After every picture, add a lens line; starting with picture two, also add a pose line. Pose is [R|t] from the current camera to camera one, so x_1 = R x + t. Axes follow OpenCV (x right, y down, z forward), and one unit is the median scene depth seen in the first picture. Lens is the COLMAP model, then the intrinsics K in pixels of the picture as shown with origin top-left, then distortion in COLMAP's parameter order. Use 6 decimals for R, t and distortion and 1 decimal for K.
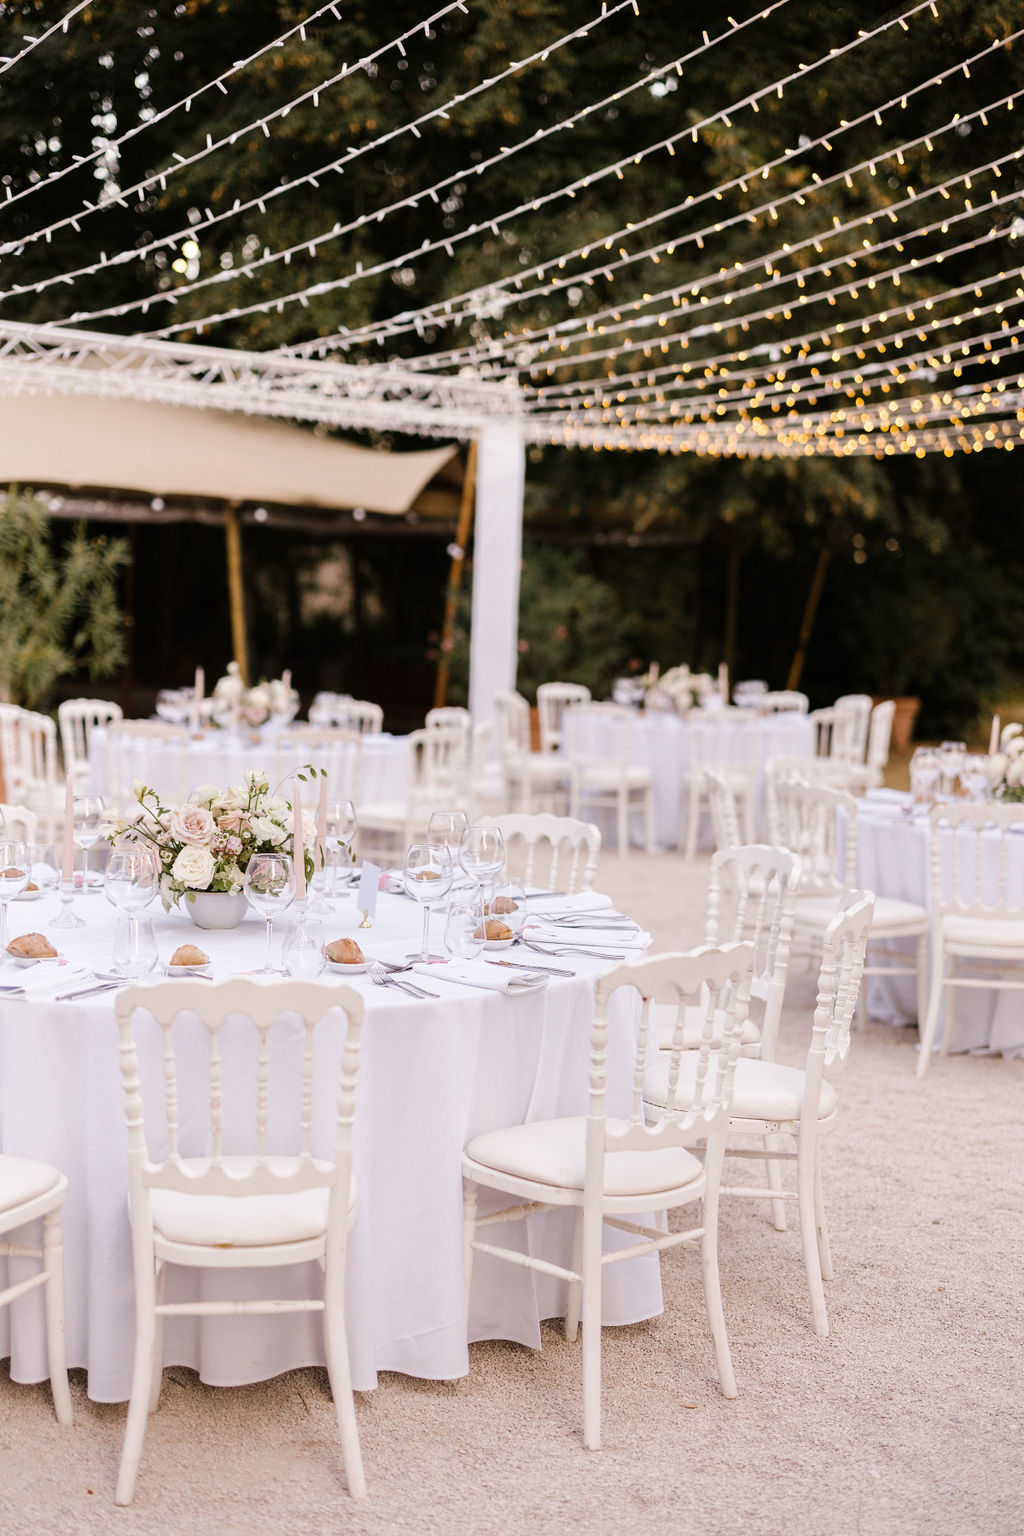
lens RADIAL K [[2259.9, 0, 513.9], [0, 2259.9, 779.0], [0, 0, 1]] dist [0.005483, 0.000000]
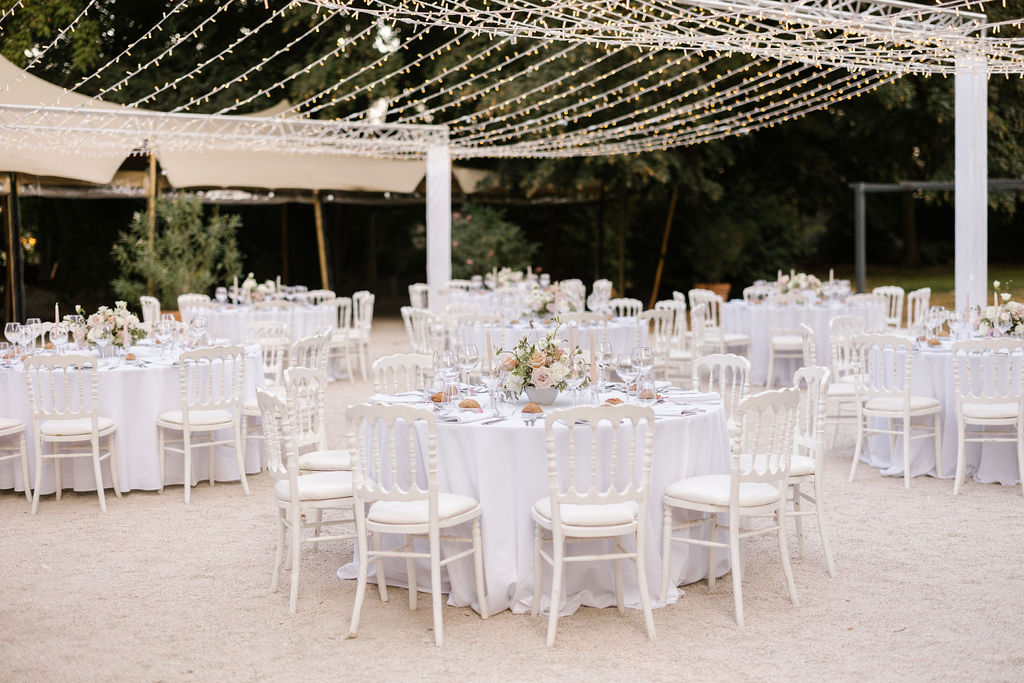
lens RADIAL K [[1506.6, 0, 510.7], [0, 1506.6, 334.5], [0, 0, 1]] dist [0.005483, 0.000000]
pose [[0.995234, -0.035176, -0.090946, 0.172610], [0.033750, 0.999283, -0.017172, 0.027352], [0.091484, 0.014021, 0.995708, -0.269156]]
